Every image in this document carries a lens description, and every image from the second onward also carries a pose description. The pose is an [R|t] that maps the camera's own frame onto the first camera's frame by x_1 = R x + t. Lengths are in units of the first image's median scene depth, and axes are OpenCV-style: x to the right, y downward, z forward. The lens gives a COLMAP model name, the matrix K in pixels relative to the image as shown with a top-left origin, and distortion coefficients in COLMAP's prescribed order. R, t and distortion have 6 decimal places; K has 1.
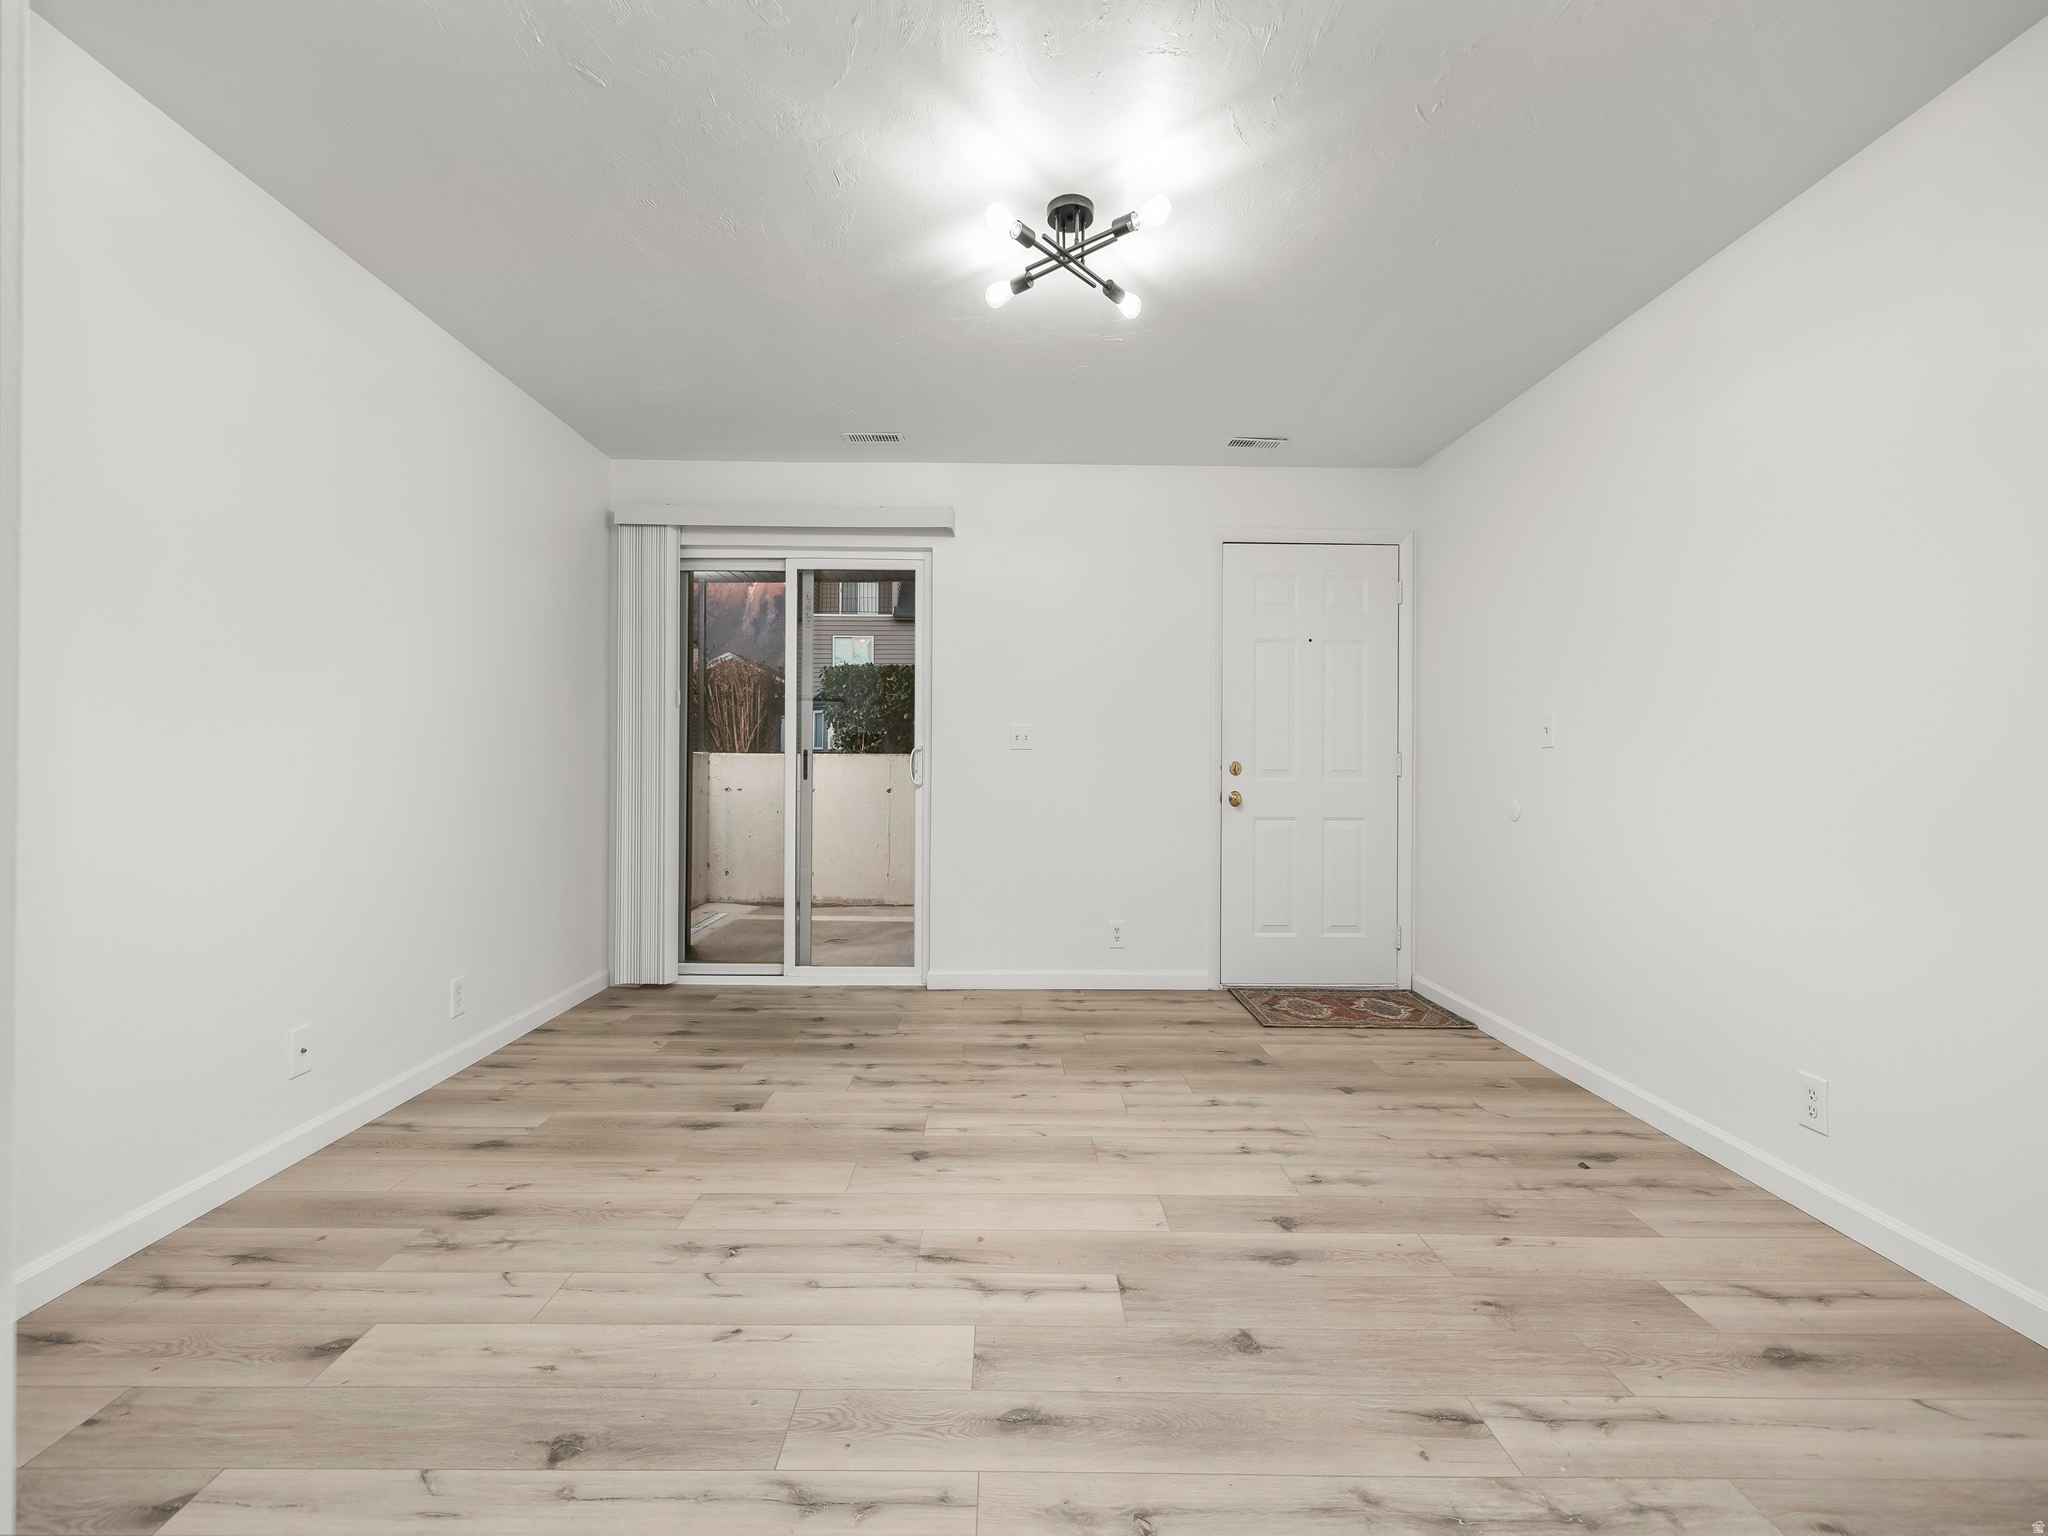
lens RADIAL K [[870.3, 0, 1020.7], [0, 870.3, 760.8], [0, 0, 1]] dist [-0.000742, 0.001116]
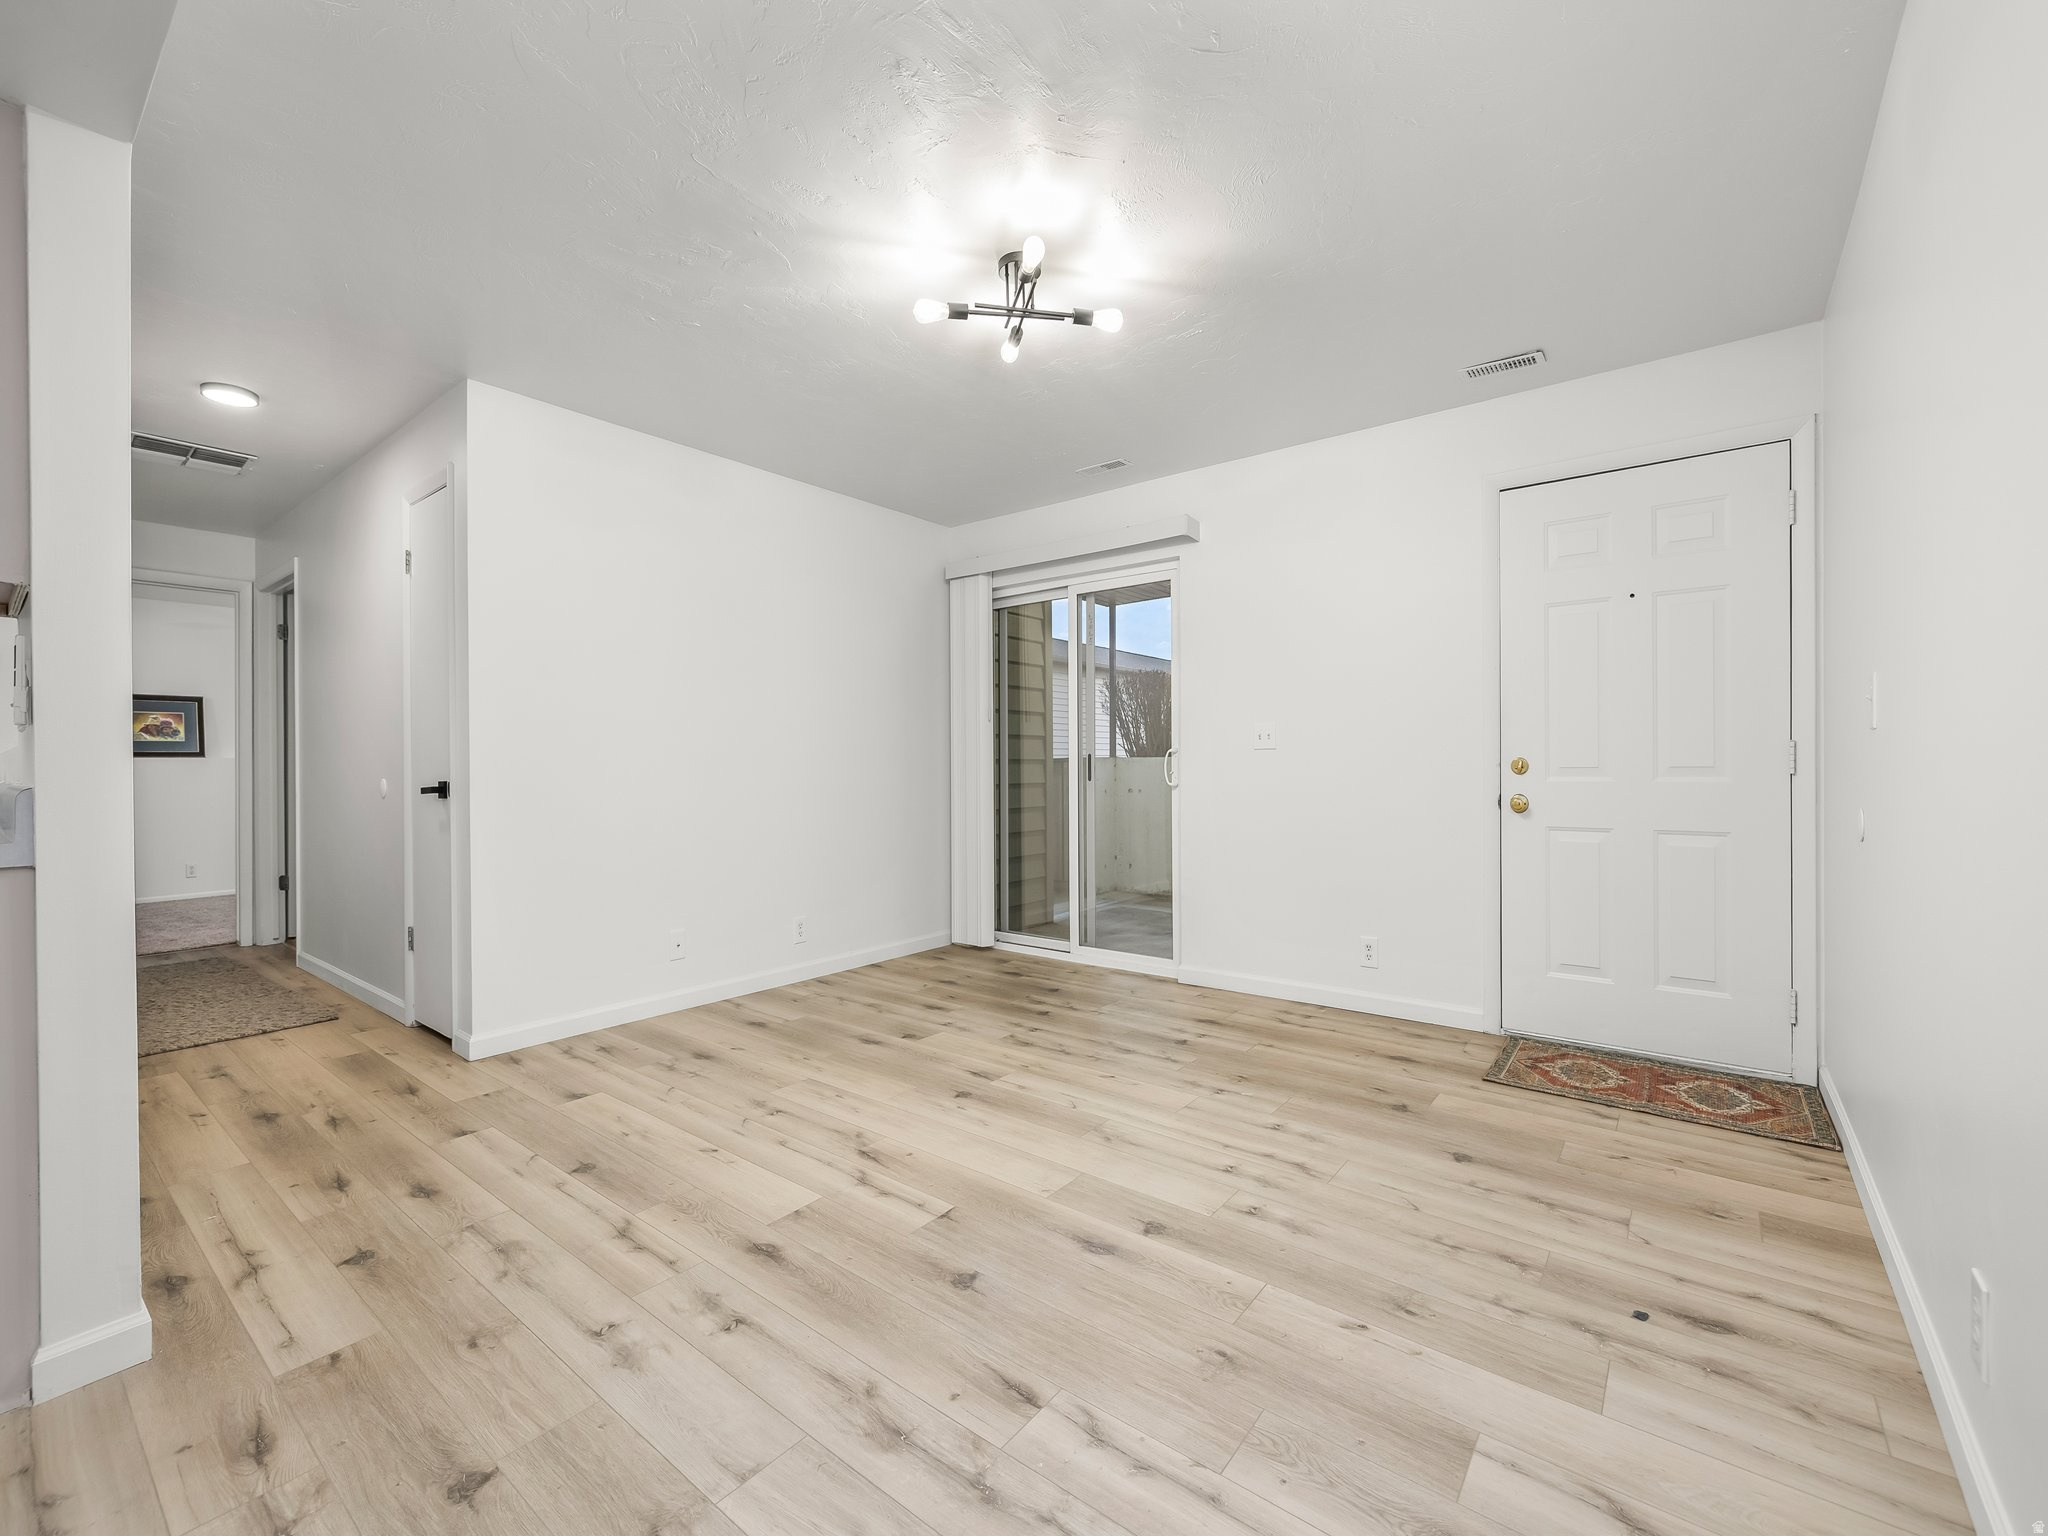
lens RADIAL K [[870.3, 0, 1001.5], [0, 870.3, 774.3], [0, 0, 1]] dist [-0.000742, 0.001116]
pose [[0.771502, -0.007070, -0.636188, 0.637381], [0.016277, 0.999830, 0.008627, 0.002137], [0.636019, -0.017011, 0.771486, 0.106672]]
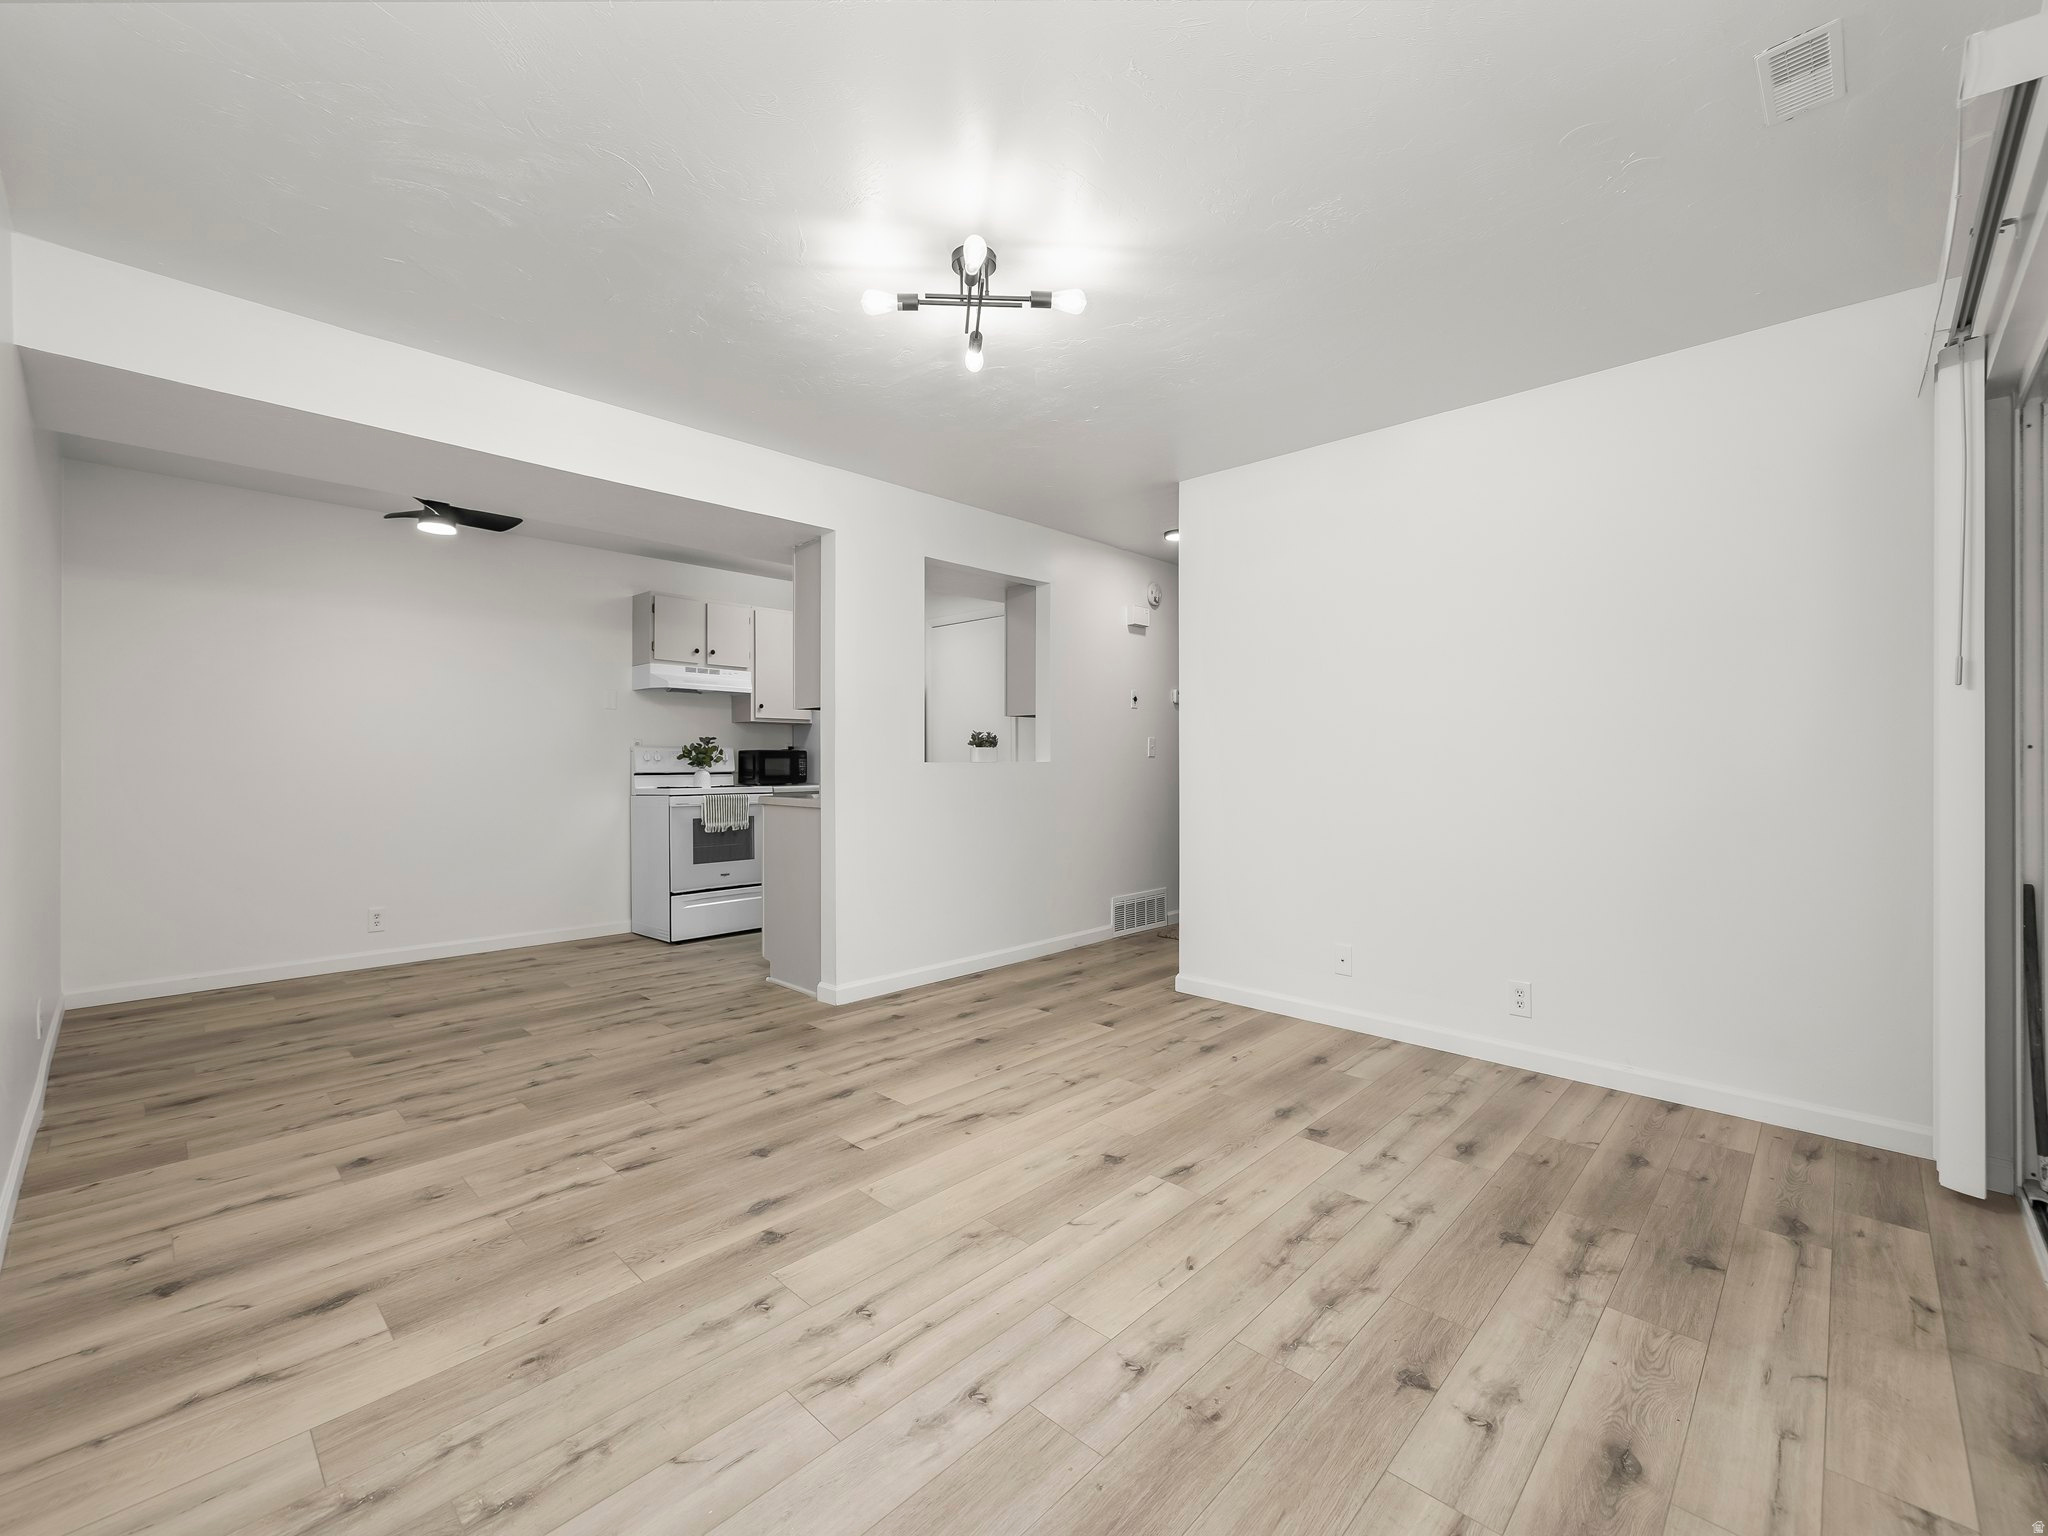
lens RADIAL K [[870.3, 0, 1033.5], [0, 870.3, 789.4], [0, 0, 1]] dist [-0.000742, 0.001116]
pose [[-0.697559, 0.018196, -0.716297, 0.648460], [-0.004051, 0.999561, 0.029337, -0.026170], [0.716516, 0.023366, -0.697179, 1.529588]]
